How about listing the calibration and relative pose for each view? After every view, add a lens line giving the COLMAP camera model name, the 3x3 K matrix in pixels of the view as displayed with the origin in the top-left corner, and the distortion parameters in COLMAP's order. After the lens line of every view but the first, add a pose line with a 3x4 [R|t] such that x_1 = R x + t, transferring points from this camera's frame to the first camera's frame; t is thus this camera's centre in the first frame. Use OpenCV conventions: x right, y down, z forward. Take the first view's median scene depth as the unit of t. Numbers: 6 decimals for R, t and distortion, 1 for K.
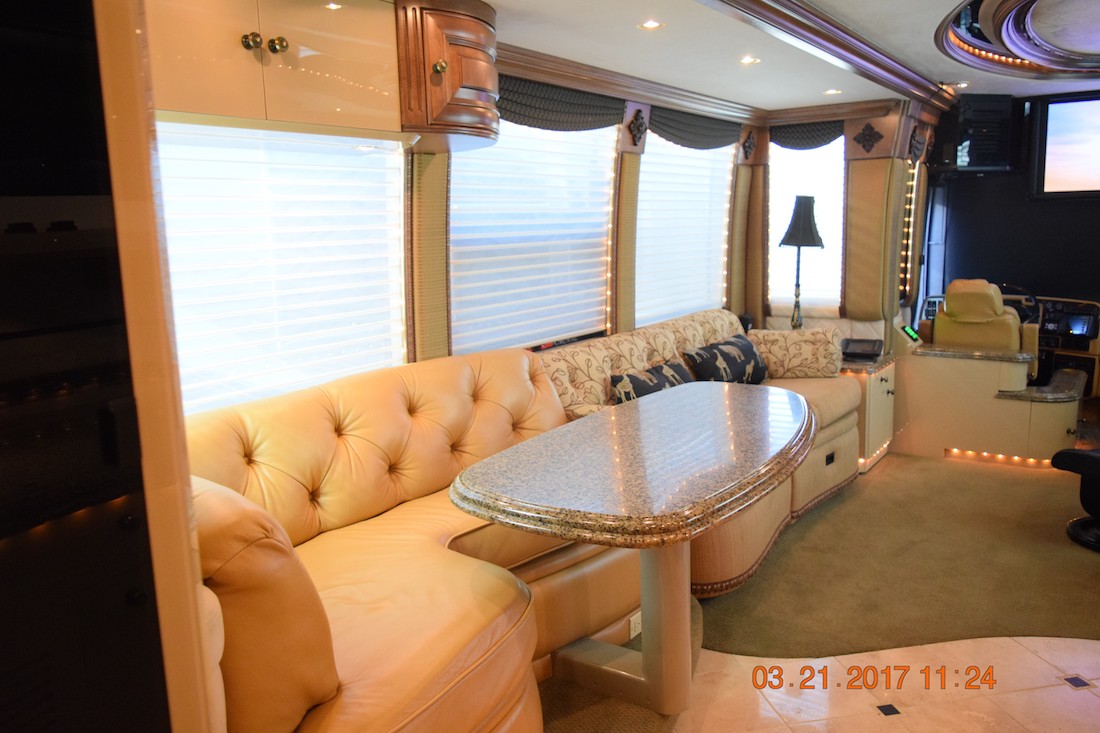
lens RADIAL K [[850.7, 0, 550.2], [0, 850.7, 361.6], [0, 0, 1]] dist [-0.021372, 0.016790]
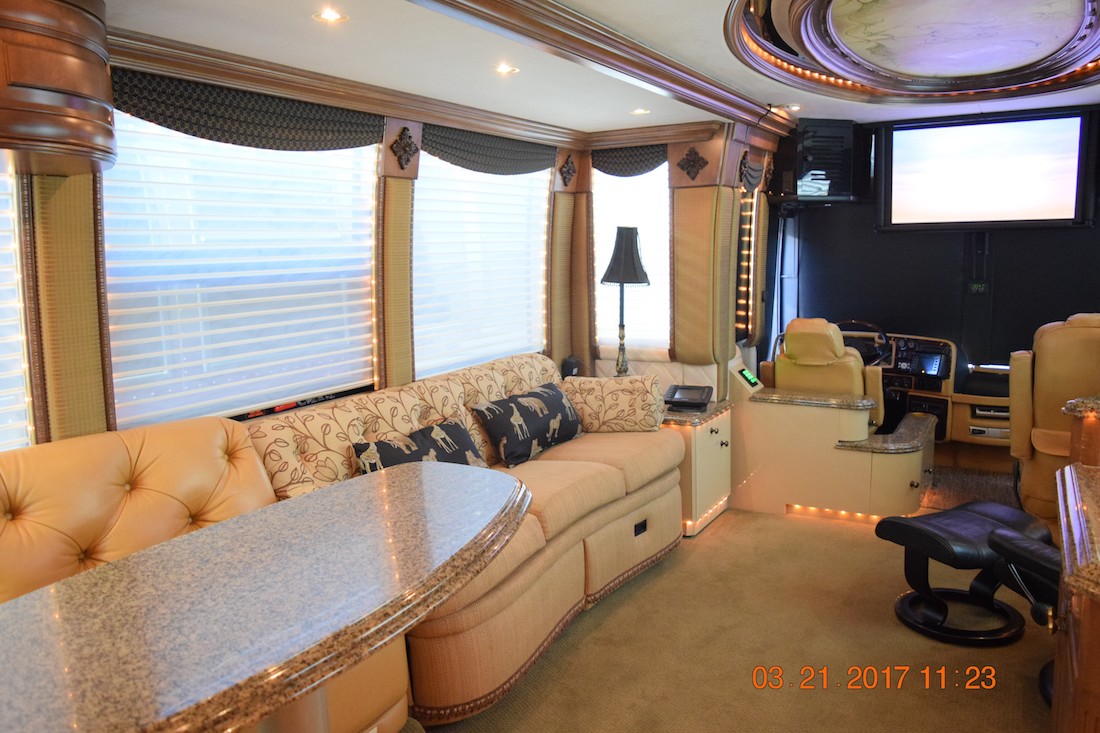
lens RADIAL K [[850.7, 0, 550.2], [0, 850.7, 361.6], [0, 0, 1]] dist [-0.021372, 0.016790]
pose [[0.996064, -0.008279, 0.088248, 0.146830], [0.010853, 0.999528, -0.028723, -0.029294], [-0.087968, 0.029568, 0.995684, 0.120190]]
